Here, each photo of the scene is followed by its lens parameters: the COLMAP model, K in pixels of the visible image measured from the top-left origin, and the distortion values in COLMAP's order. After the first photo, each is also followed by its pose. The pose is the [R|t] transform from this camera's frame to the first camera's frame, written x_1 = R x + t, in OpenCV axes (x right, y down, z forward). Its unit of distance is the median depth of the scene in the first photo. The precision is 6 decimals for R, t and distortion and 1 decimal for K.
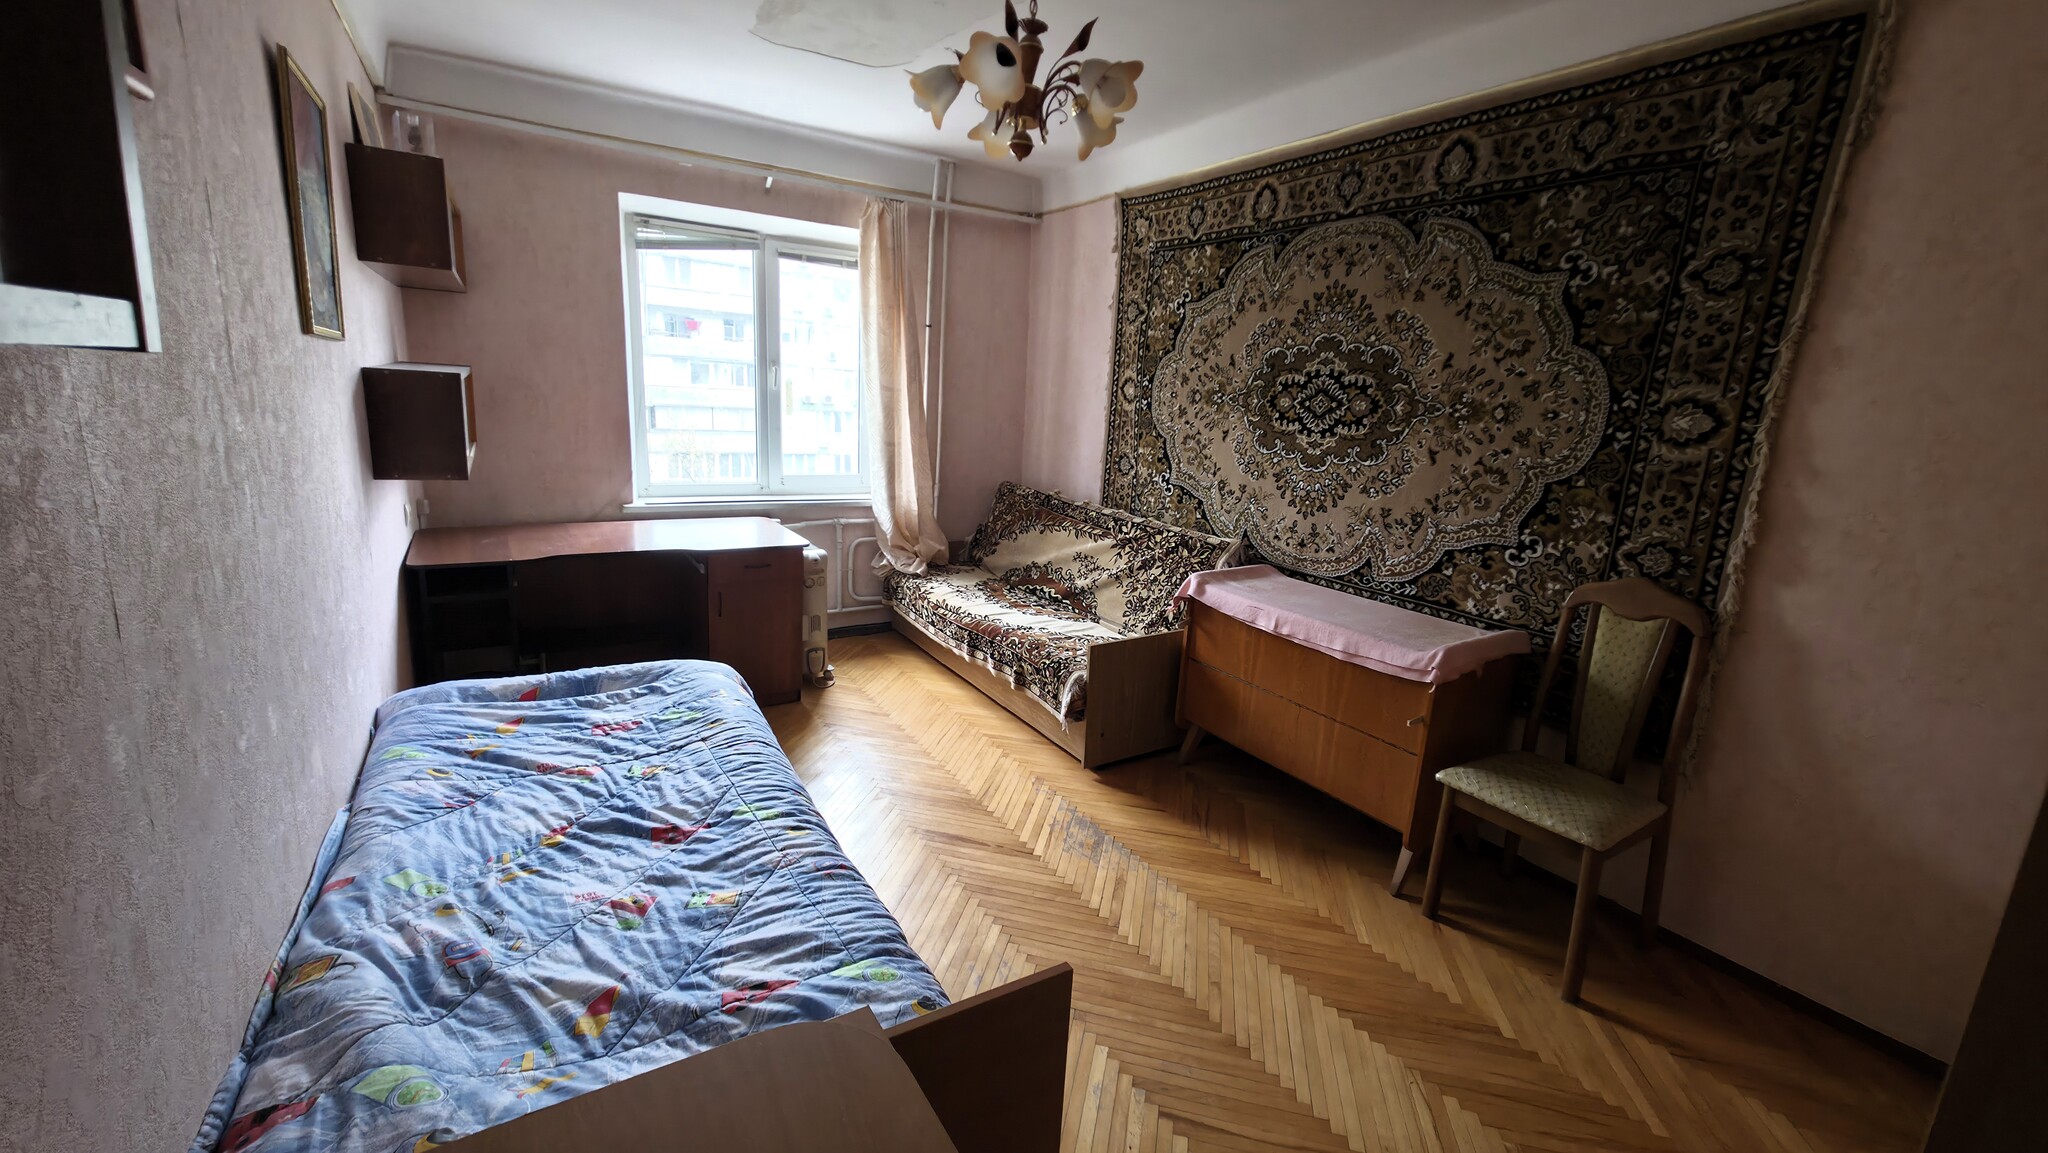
lens RADIAL K [[811.5, 0, 1026.1], [0, 811.5, 570.4], [0, 0, 1]] dist [0.000426, -0.000976]
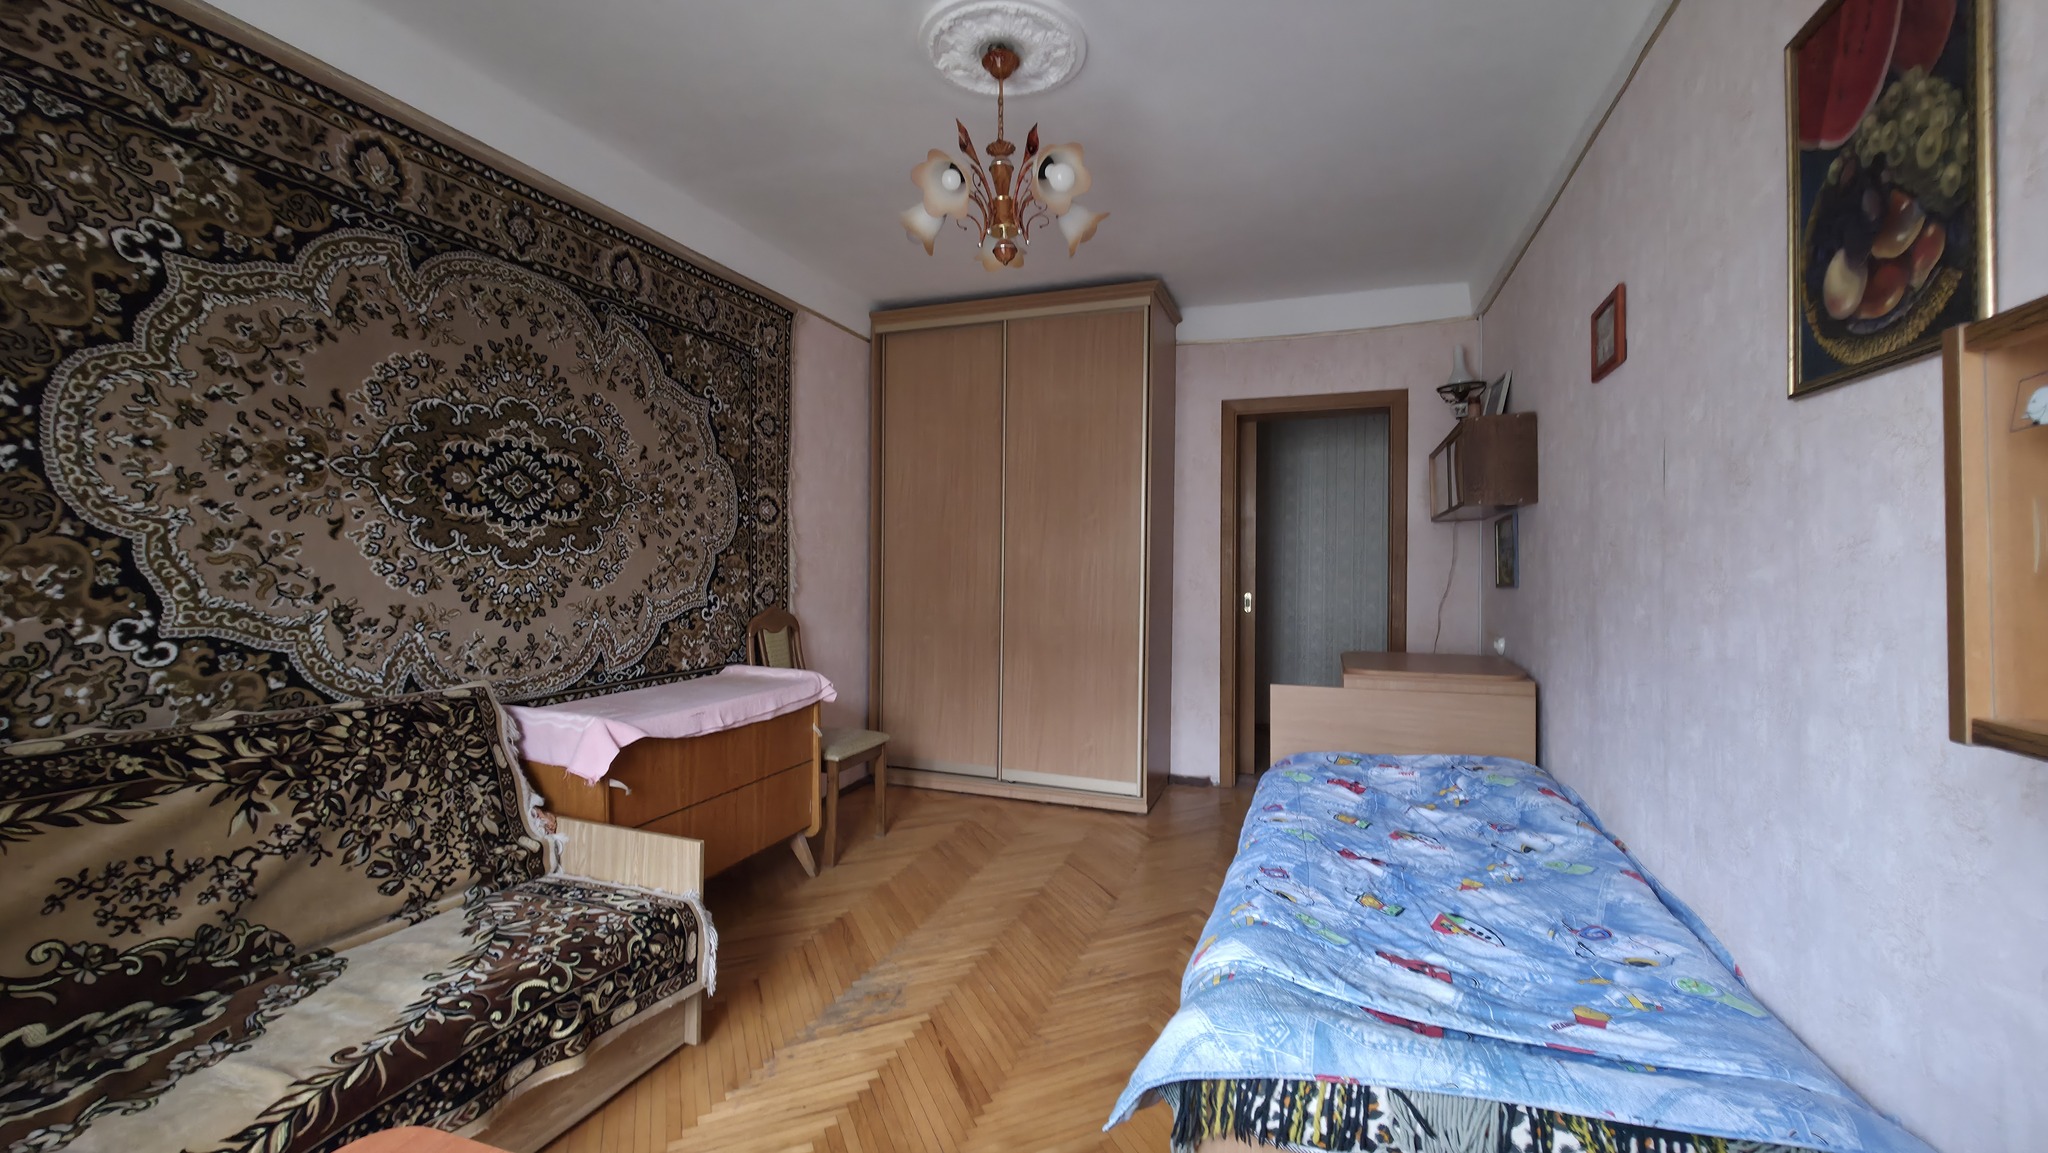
lens RADIAL K [[811.5, 0, 1026.2], [0, 811.5, 568.5], [0, 0, 1]] dist [0.000426, -0.000976]
pose [[-0.615399, -0.059785, 0.785945, -0.586302], [0.131628, 0.975323, 0.177256, -0.205735], [-0.777147, 0.212535, -0.592343, 1.133155]]
